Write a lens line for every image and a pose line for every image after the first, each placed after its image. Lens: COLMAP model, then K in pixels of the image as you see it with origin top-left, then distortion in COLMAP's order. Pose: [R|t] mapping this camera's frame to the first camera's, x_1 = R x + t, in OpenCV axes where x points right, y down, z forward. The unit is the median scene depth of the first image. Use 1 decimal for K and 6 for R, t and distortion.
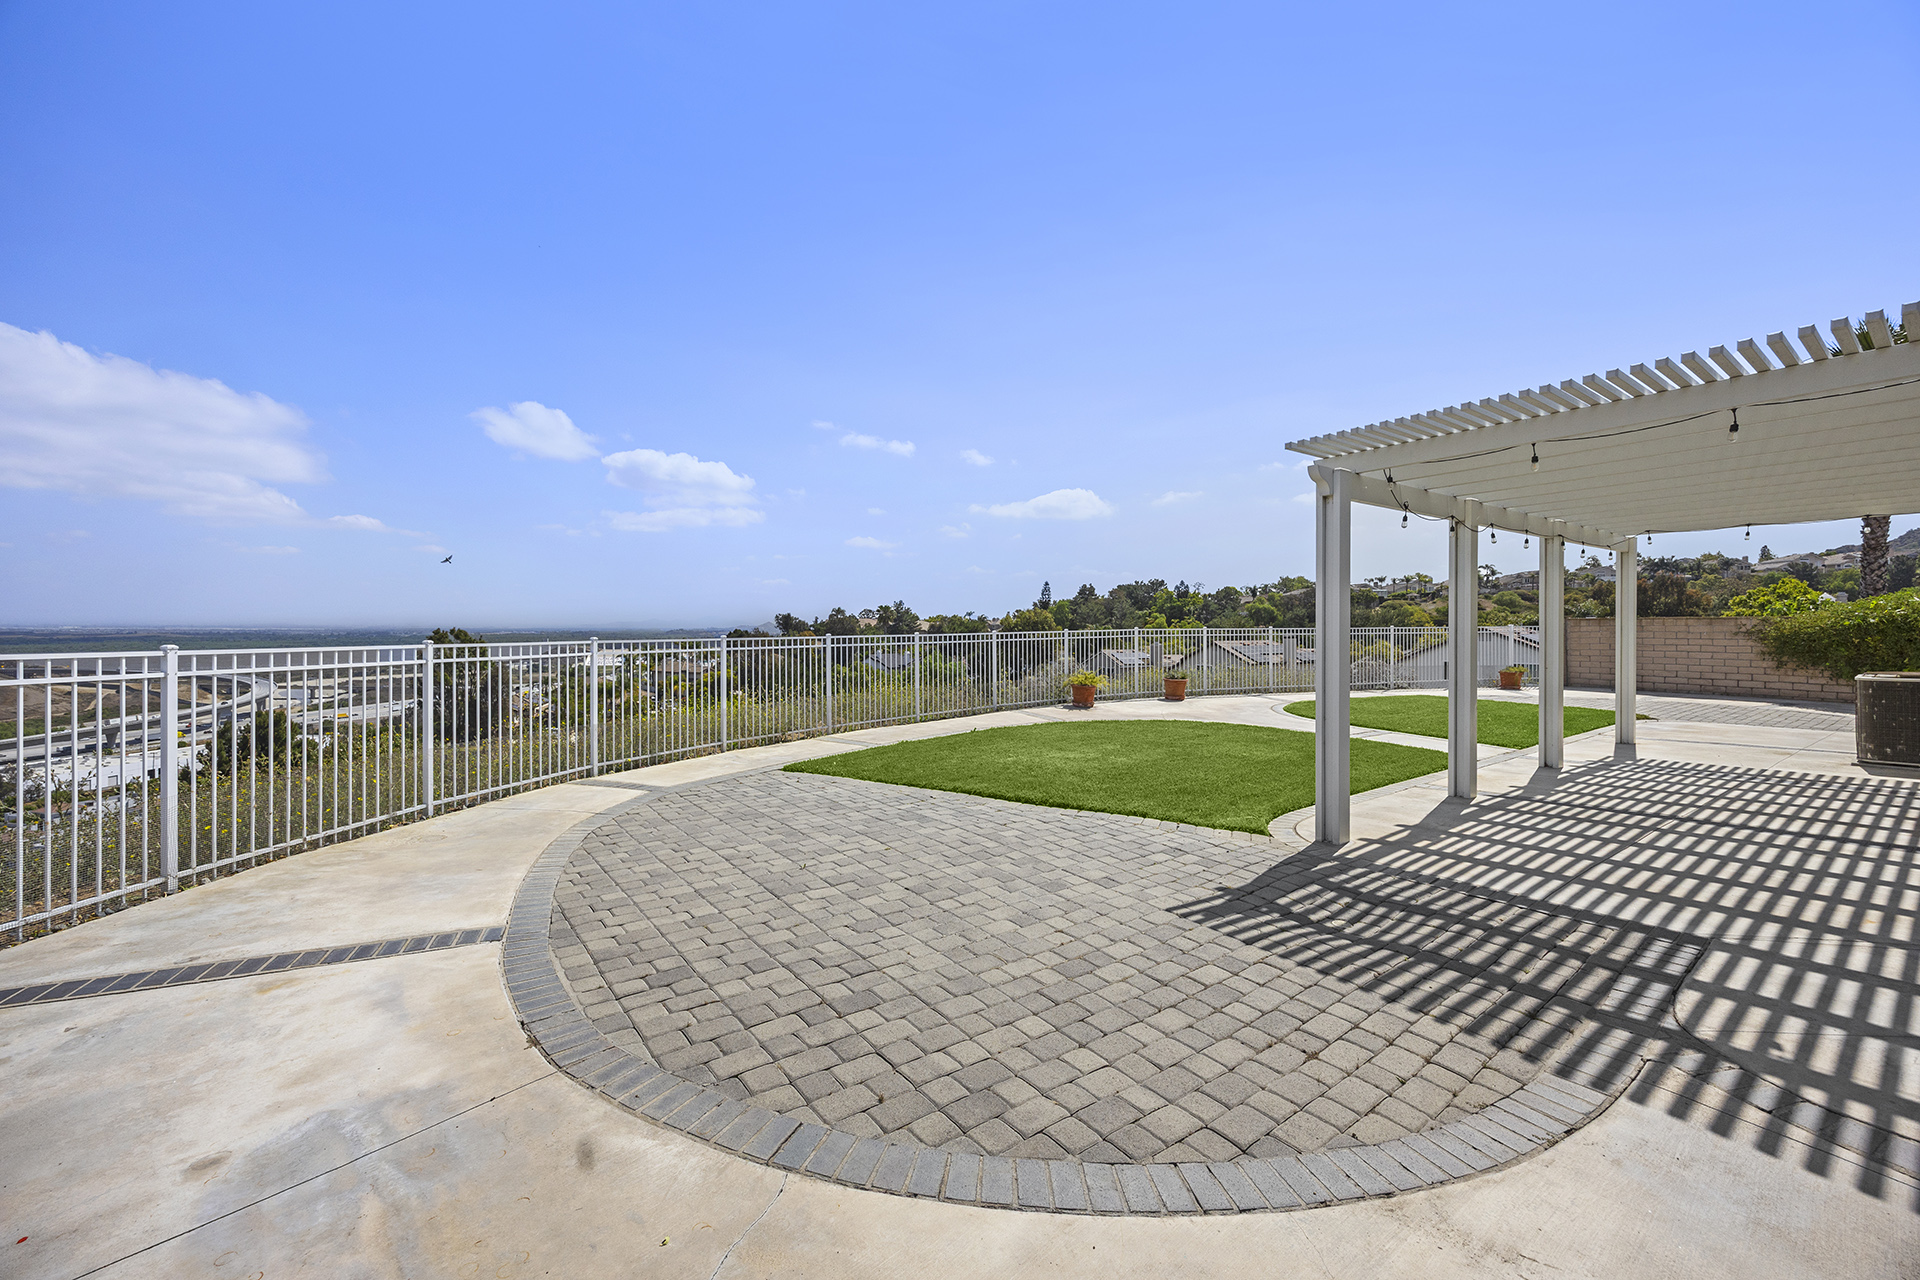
lens RADIAL K [[740.6, 0, 957.5], [0, 740.6, 637.7], [0, 0, 1]] dist [0.008463, -0.000339]
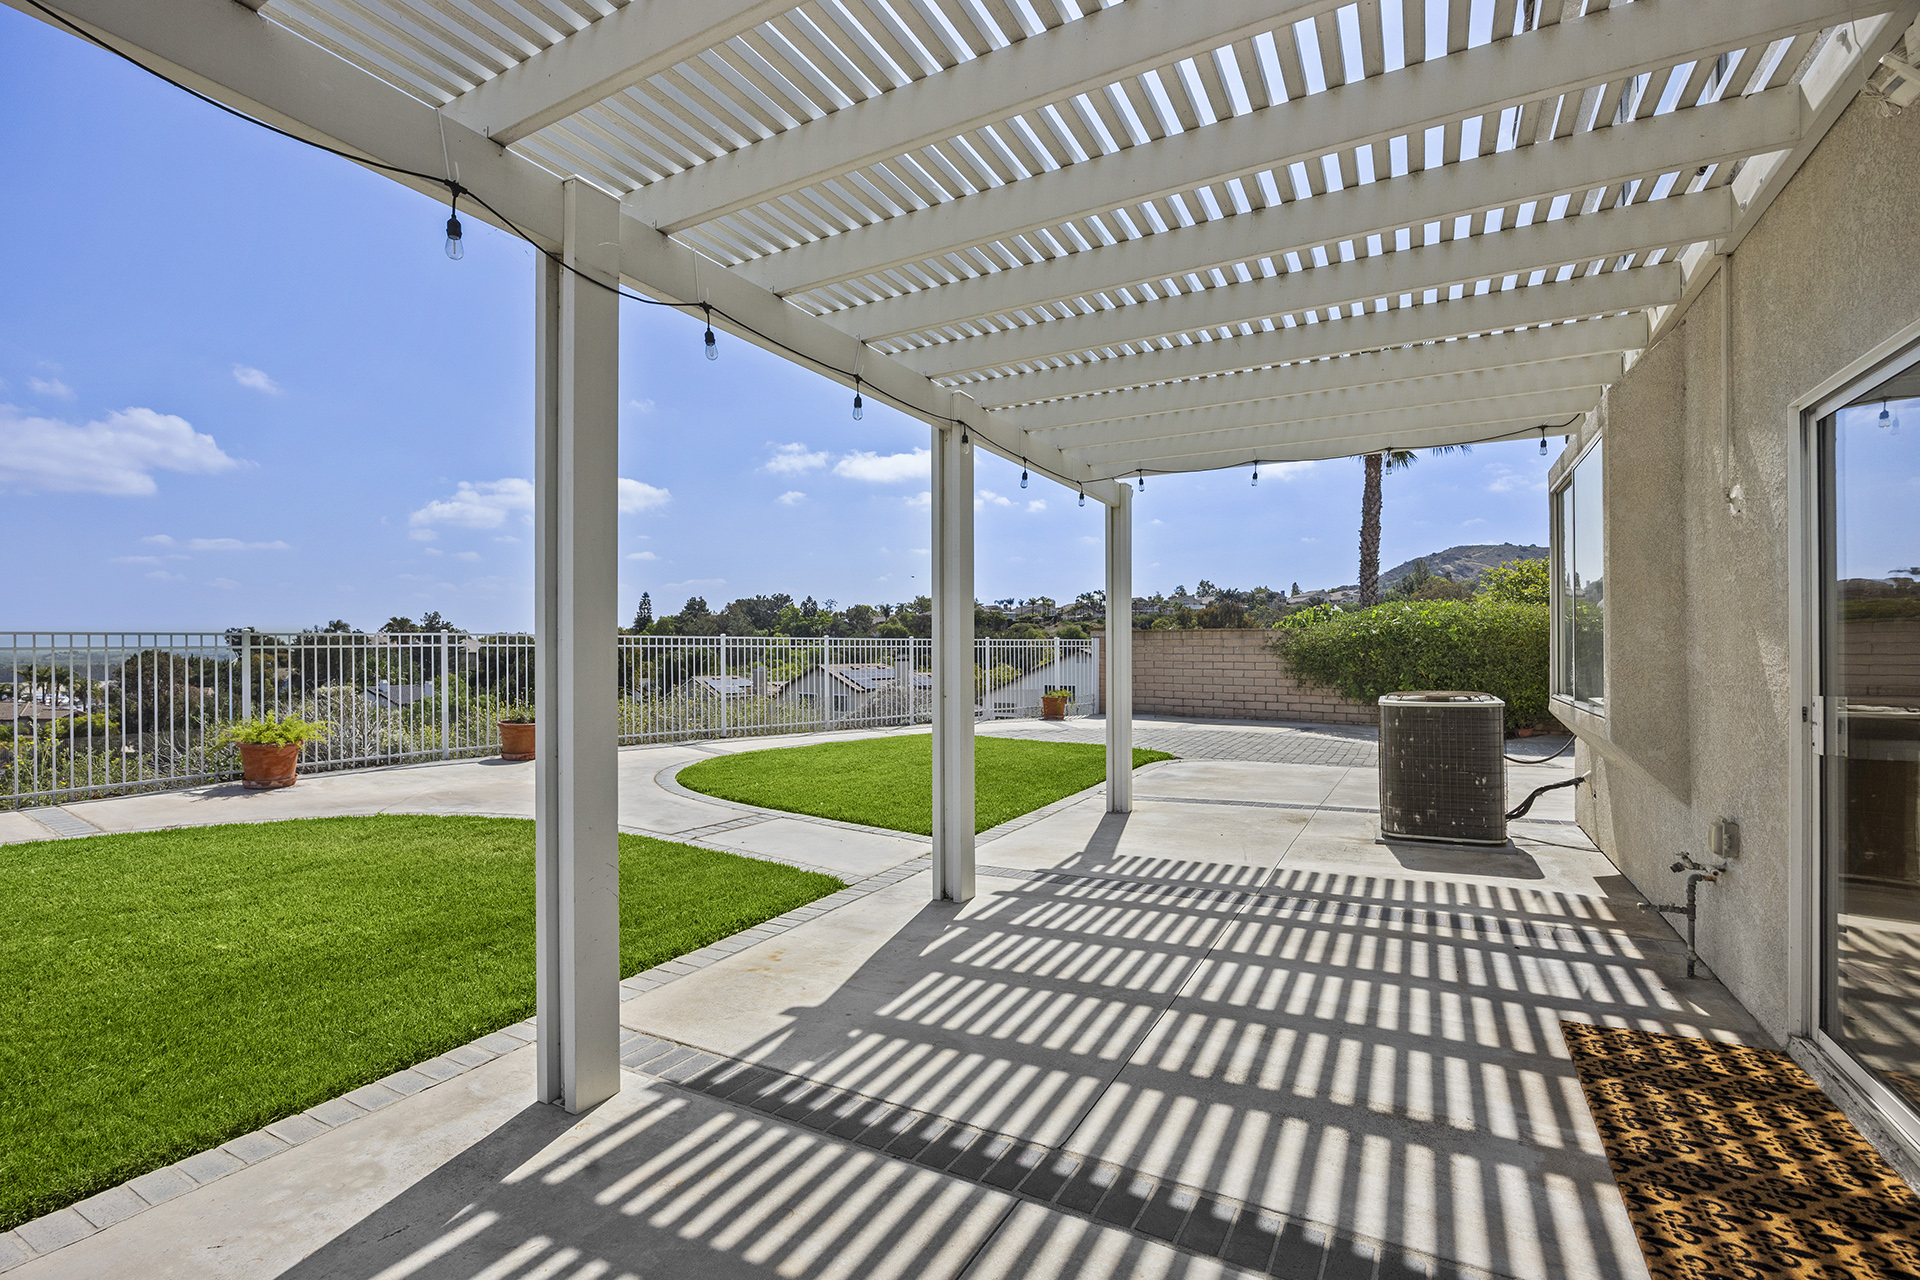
lens RADIAL K [[854.1, 0, 958.9], [0, 854.1, 643.8], [0, 0, 1]] dist [-0.005246, 0.000418]
pose [[0.901600, 0.006732, 0.432519, 0.118068], [0.003008, 0.999757, -0.021829, 0.004039], [-0.432561, 0.020982, 0.901361, 0.104495]]
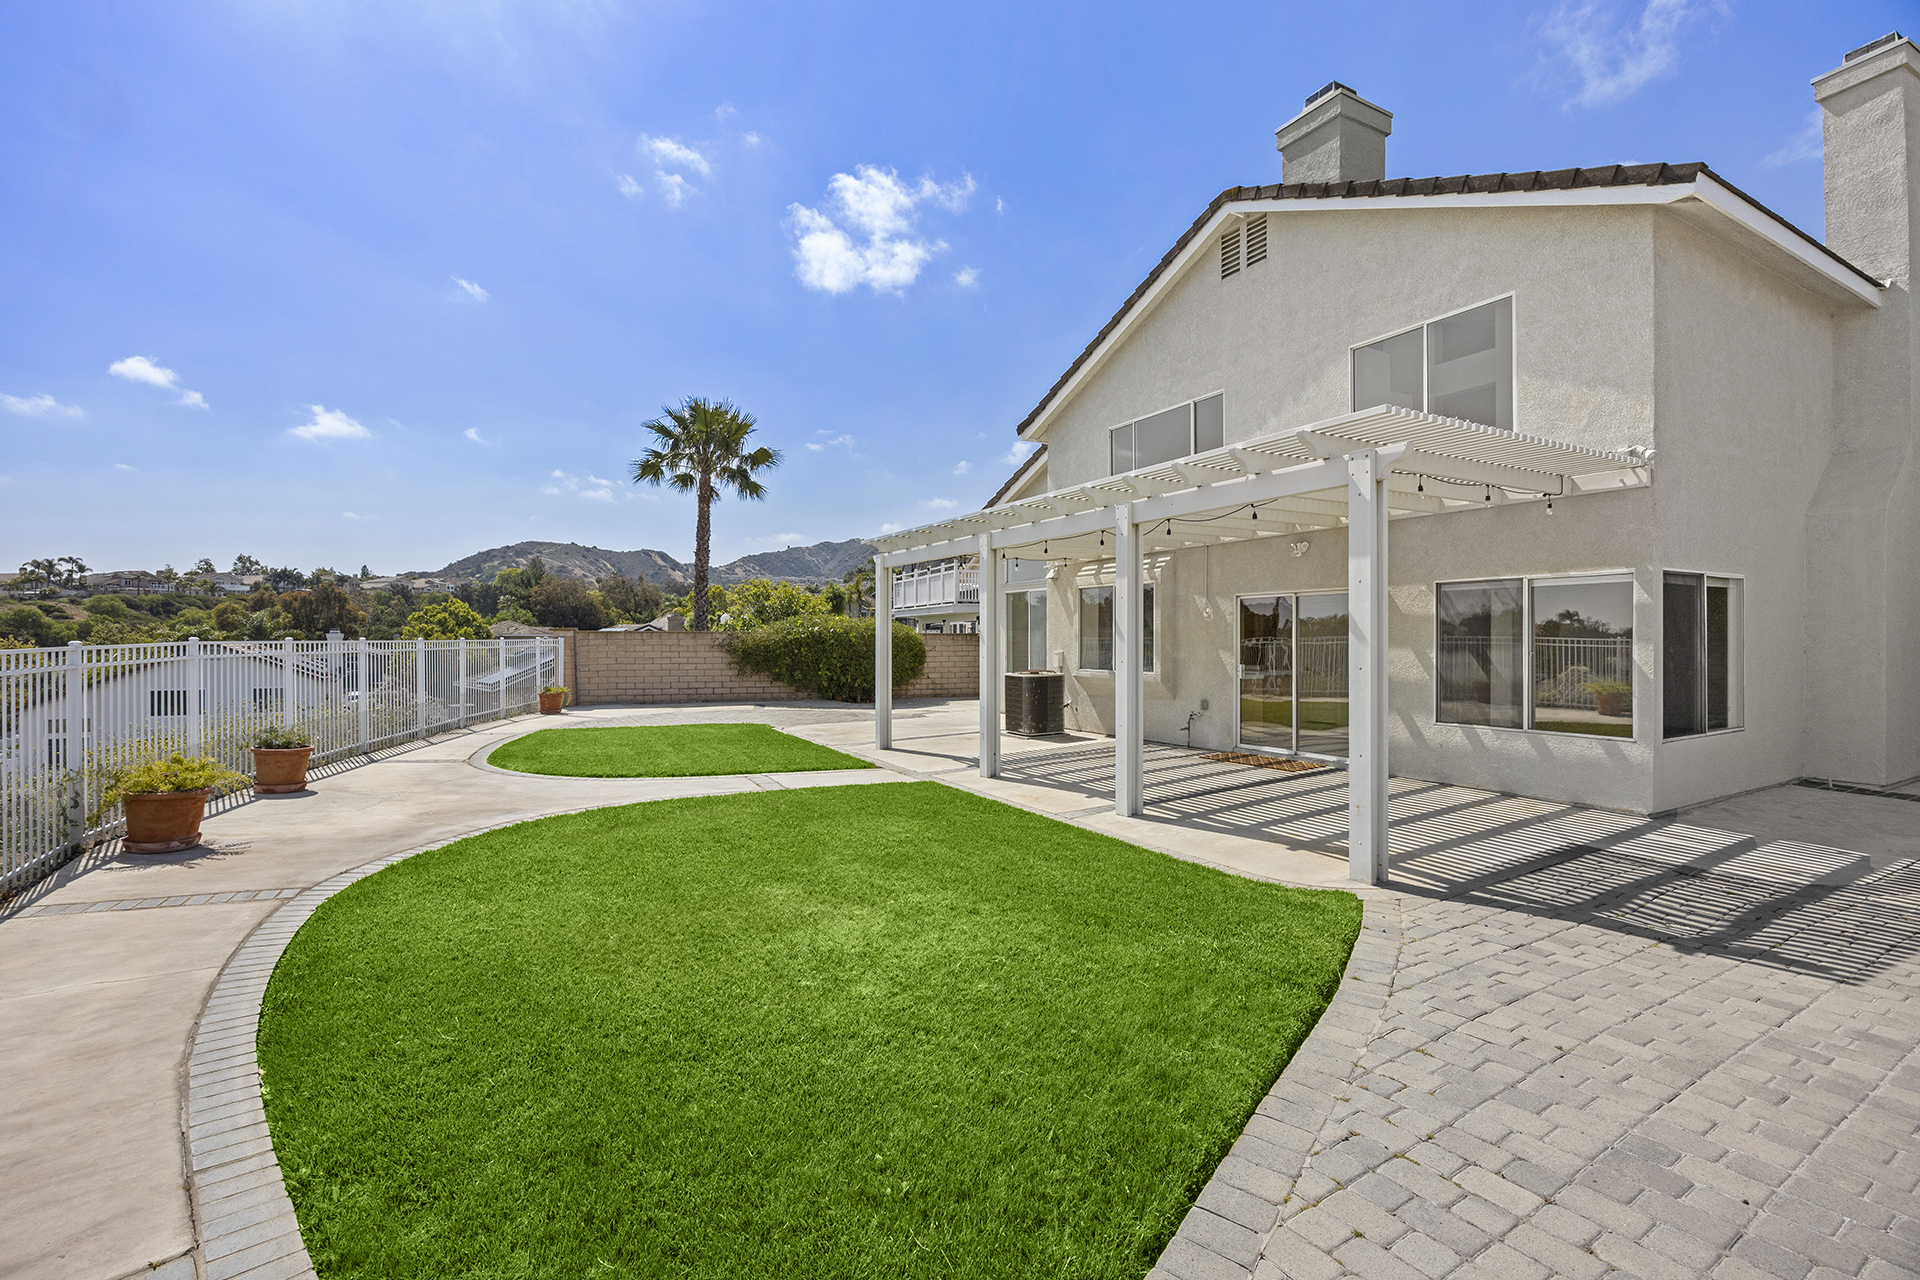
lens RADIAL K [[854.1, 0, 970.0], [0, 854.1, 642.0], [0, 0, 1]] dist [-0.005246, 0.000418]
pose [[0.098485, 0.001935, 0.995137, -0.074229], [0.014166, 0.999894, -0.003346, -0.000828], [-0.995038, 0.014426, 0.098448, 0.192986]]
